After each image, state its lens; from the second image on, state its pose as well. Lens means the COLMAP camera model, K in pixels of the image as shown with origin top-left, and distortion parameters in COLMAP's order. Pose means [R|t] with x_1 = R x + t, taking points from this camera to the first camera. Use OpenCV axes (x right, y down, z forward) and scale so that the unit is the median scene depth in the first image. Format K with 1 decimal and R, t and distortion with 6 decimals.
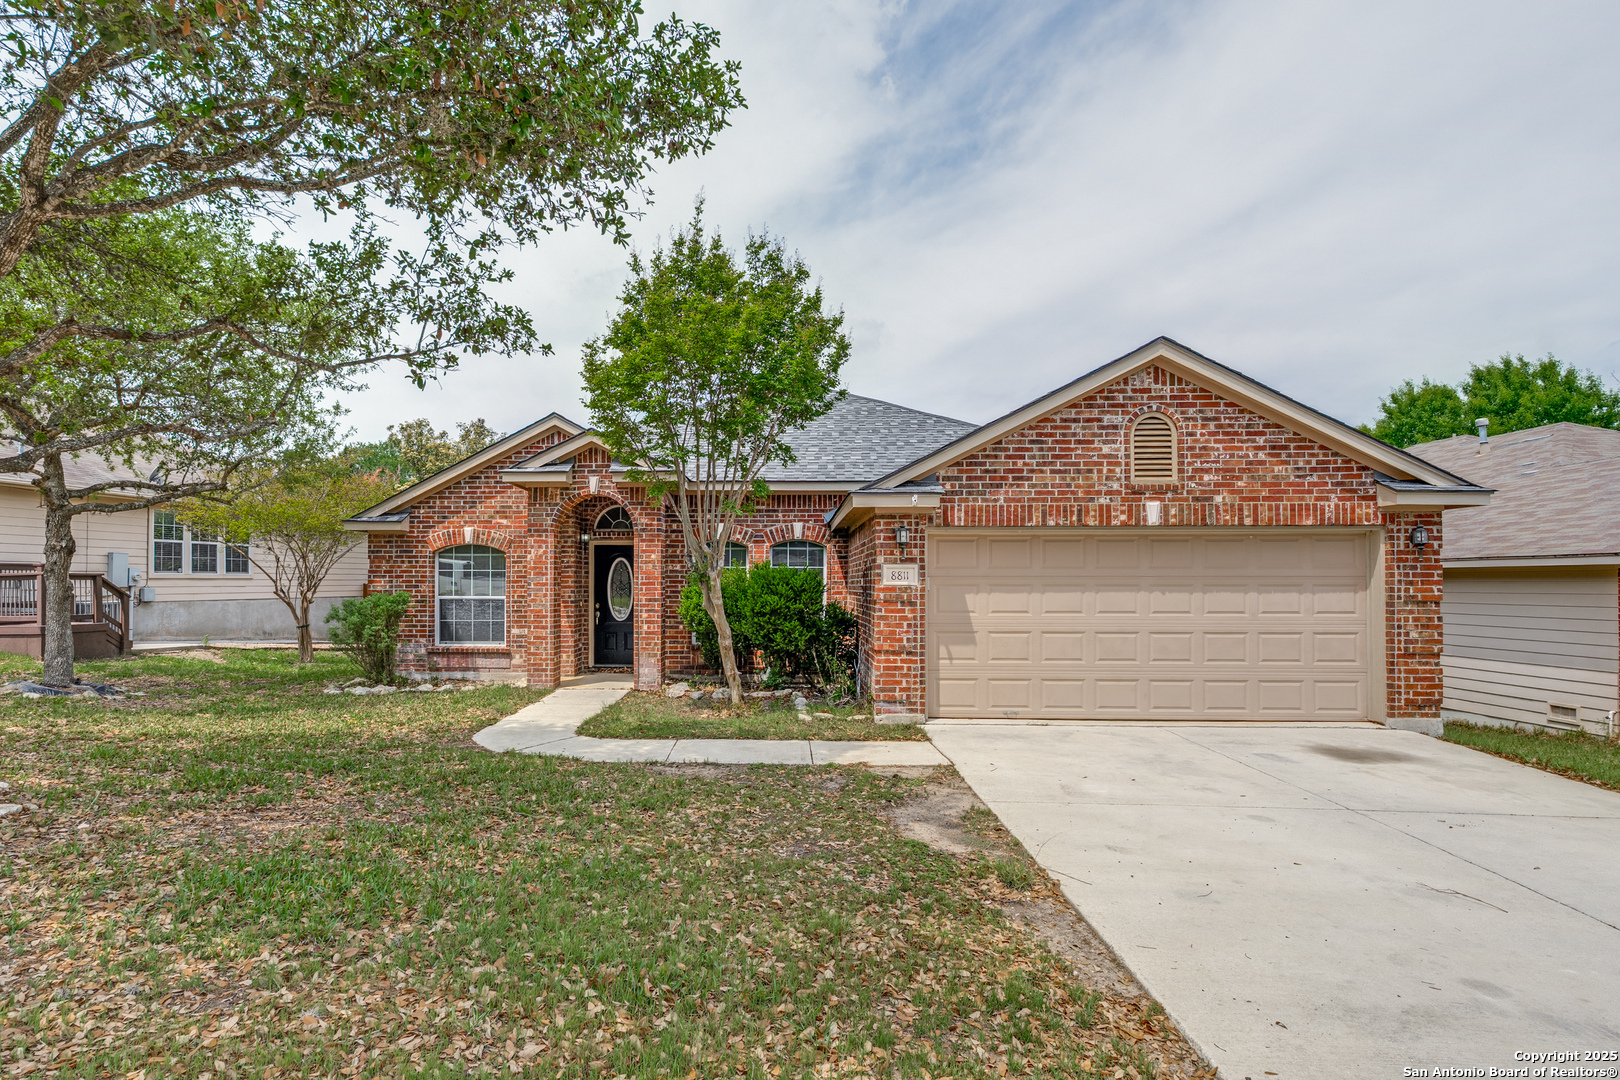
lens RADIAL K [[791.9, 0, 735.8], [0, 791.9, 567.5], [0, 0, 1]] dist [-0.003943, -0.000030]
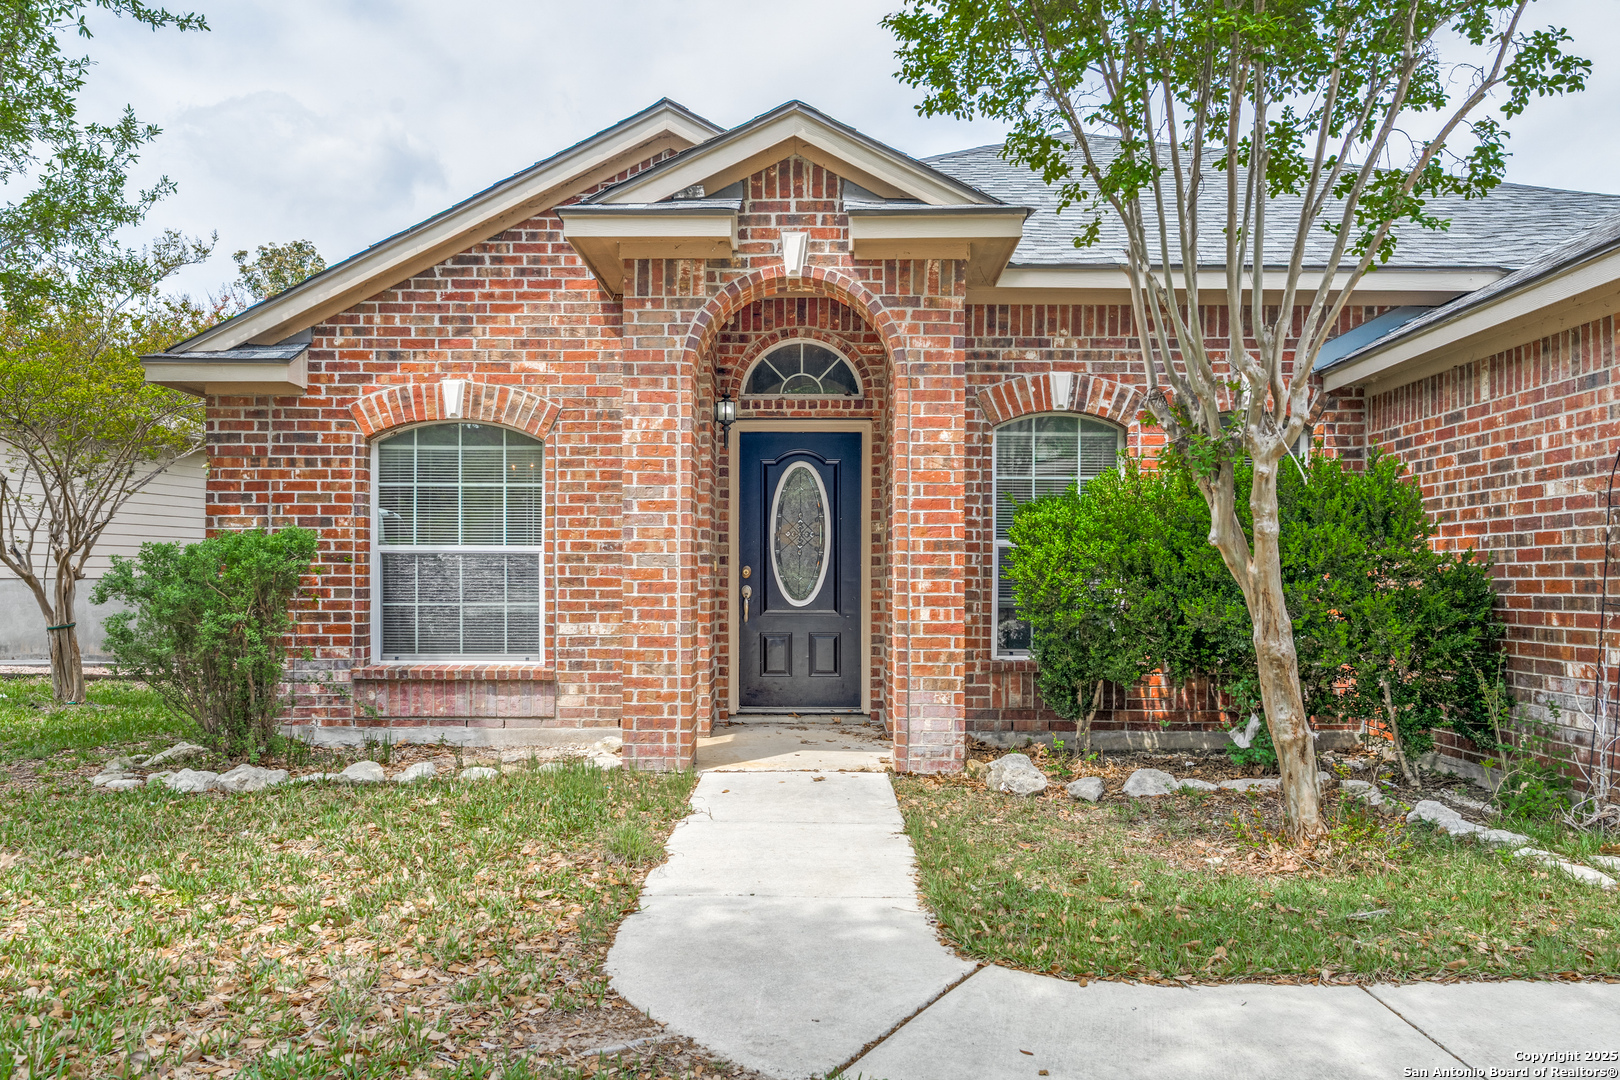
lens RADIAL K [[1214.9, 0, 816.3], [0, 1214.9, 569.2], [0, 0, 1]] dist [0.004570, 0.004855]
pose [[0.999284, 0.002086, 0.037776, -0.246096], [-0.002566, 0.999917, 0.012647, 0.058159], [-0.037747, -0.012735, 0.999206, 0.509185]]
